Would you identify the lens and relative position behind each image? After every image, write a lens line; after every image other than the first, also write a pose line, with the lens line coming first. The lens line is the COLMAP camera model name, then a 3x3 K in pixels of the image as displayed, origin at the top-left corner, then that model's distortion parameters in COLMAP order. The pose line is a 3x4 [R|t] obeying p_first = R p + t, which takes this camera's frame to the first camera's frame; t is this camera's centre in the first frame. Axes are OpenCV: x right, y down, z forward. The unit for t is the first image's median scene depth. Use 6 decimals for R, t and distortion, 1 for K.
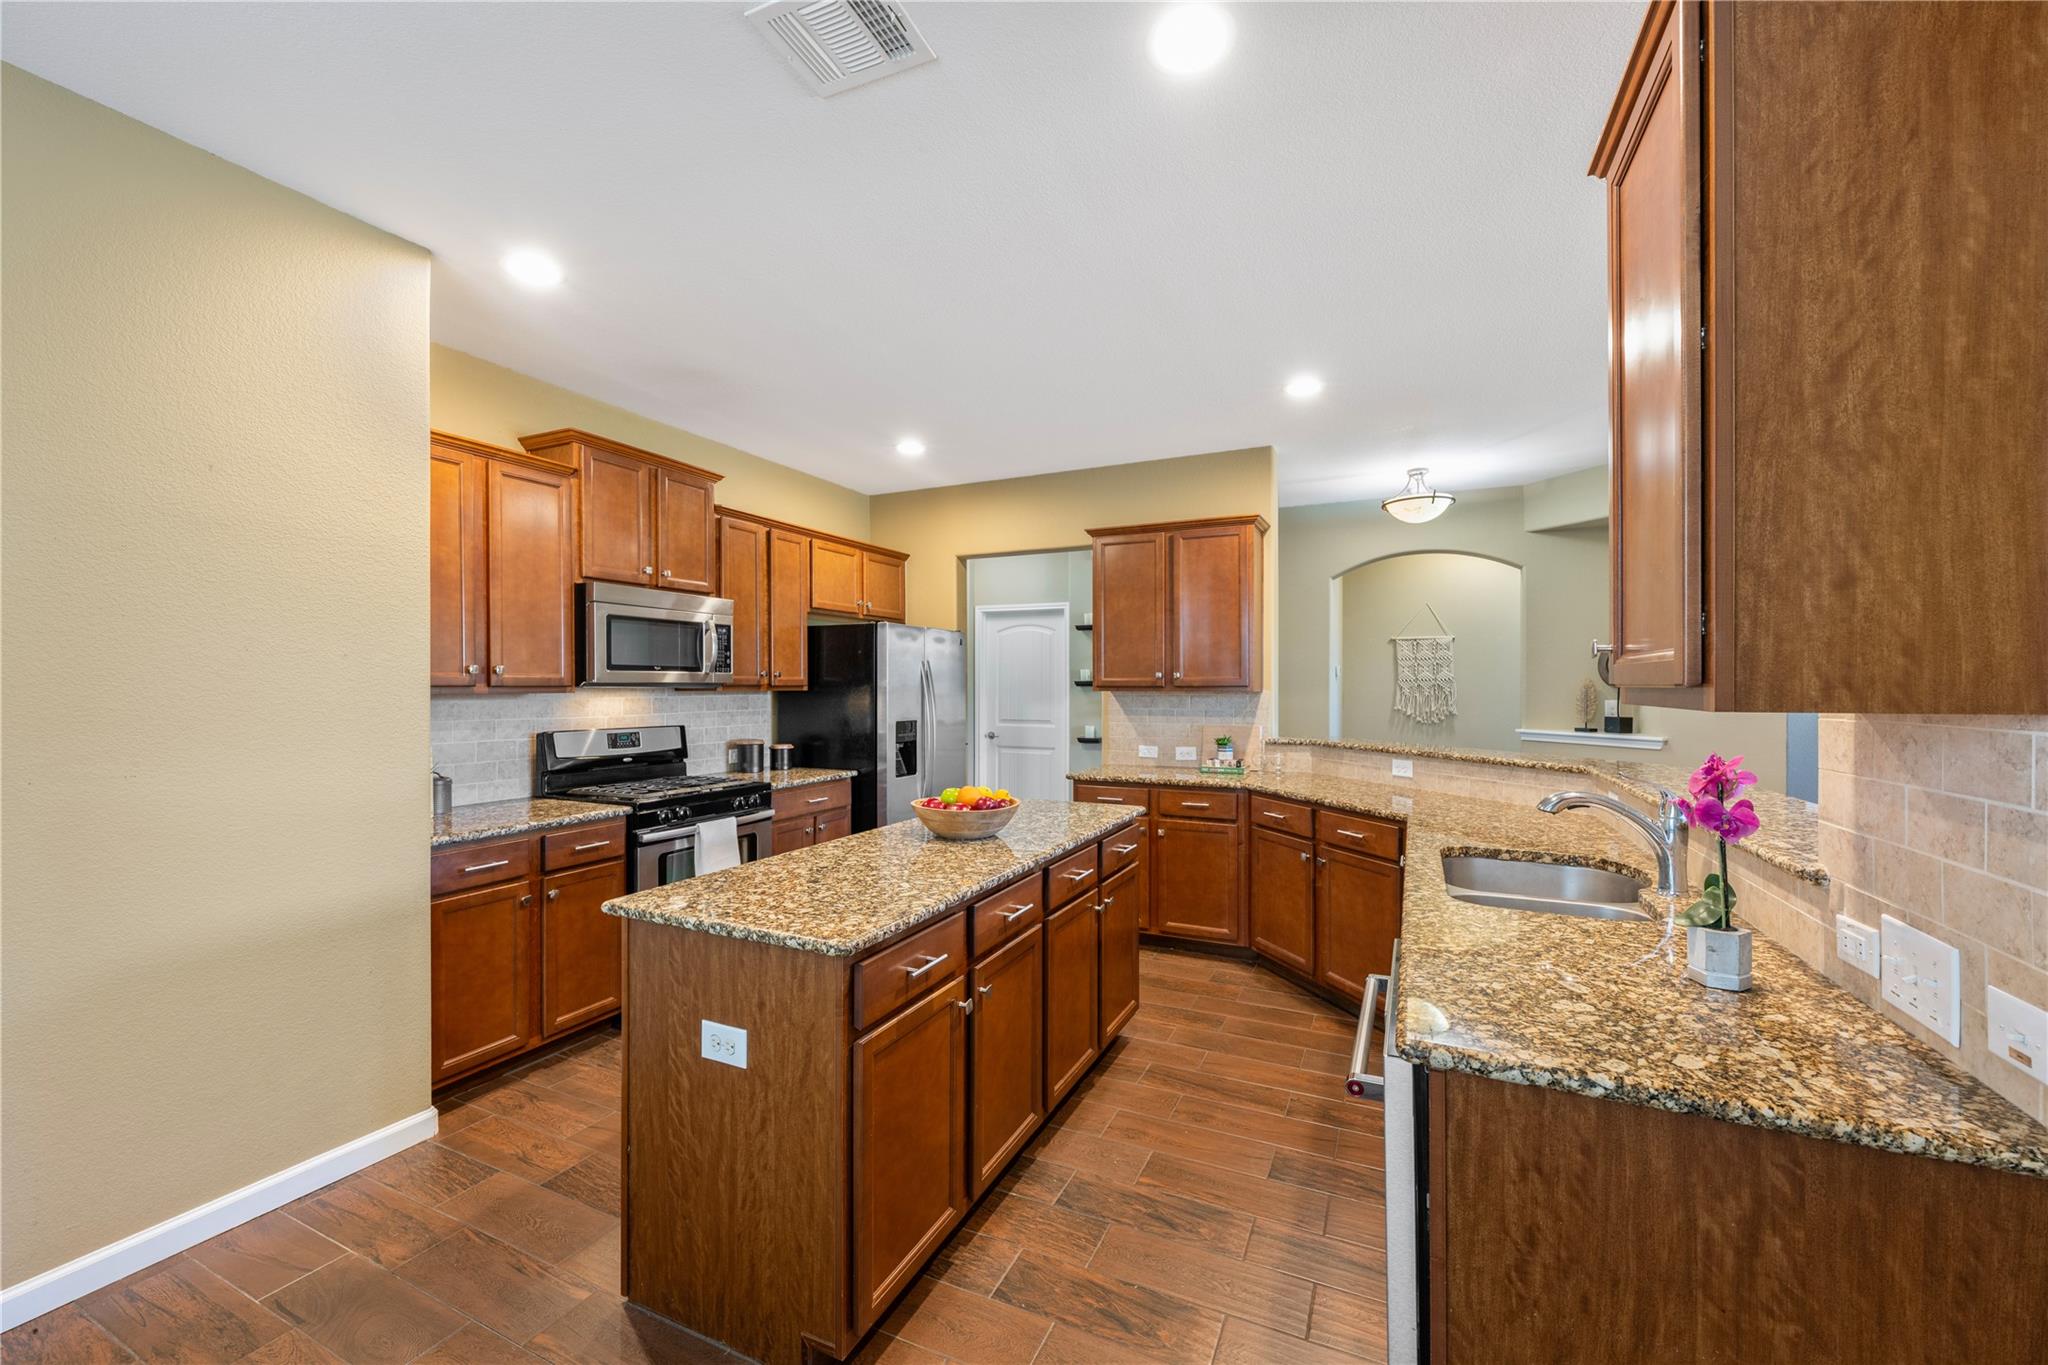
lens RADIAL K [[808.6, 0, 1025.0], [0, 808.6, 683.9], [0, 0, 1]] dist [0.000670, -0.000235]
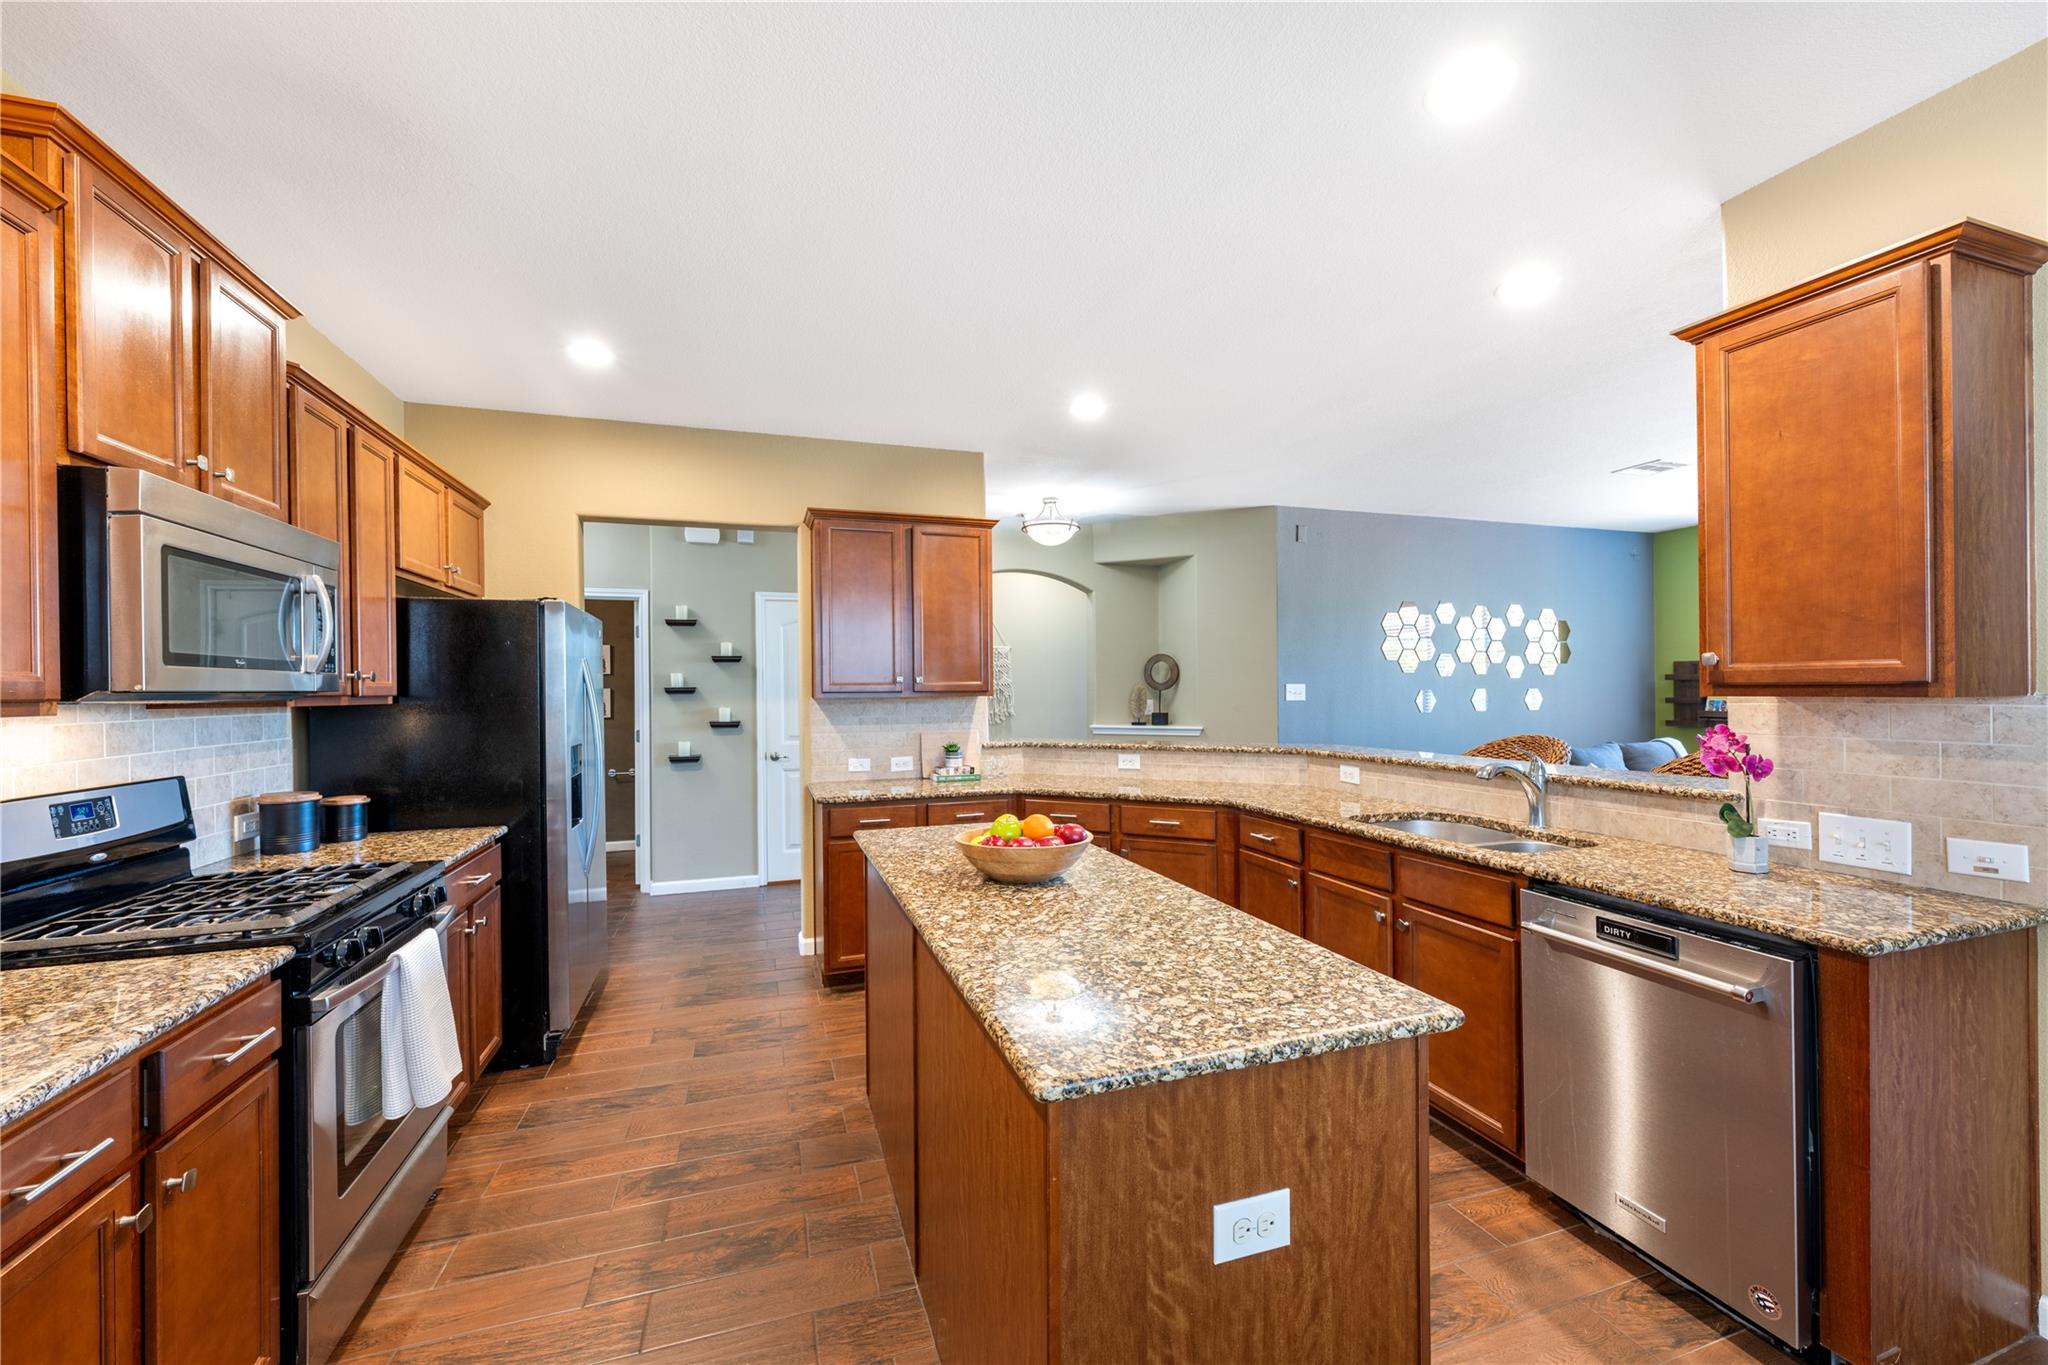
lens RADIAL K [[808.6, 0, 1026.7], [0, 808.6, 686.2], [0, 0, 1]] dist [0.000670, -0.000235]
pose [[0.716242, -0.003425, 0.697843, -0.485953], [0.007696, 0.999966, -0.002992, 0.000415], [-0.697809, 0.007514, 0.716244, 0.325290]]
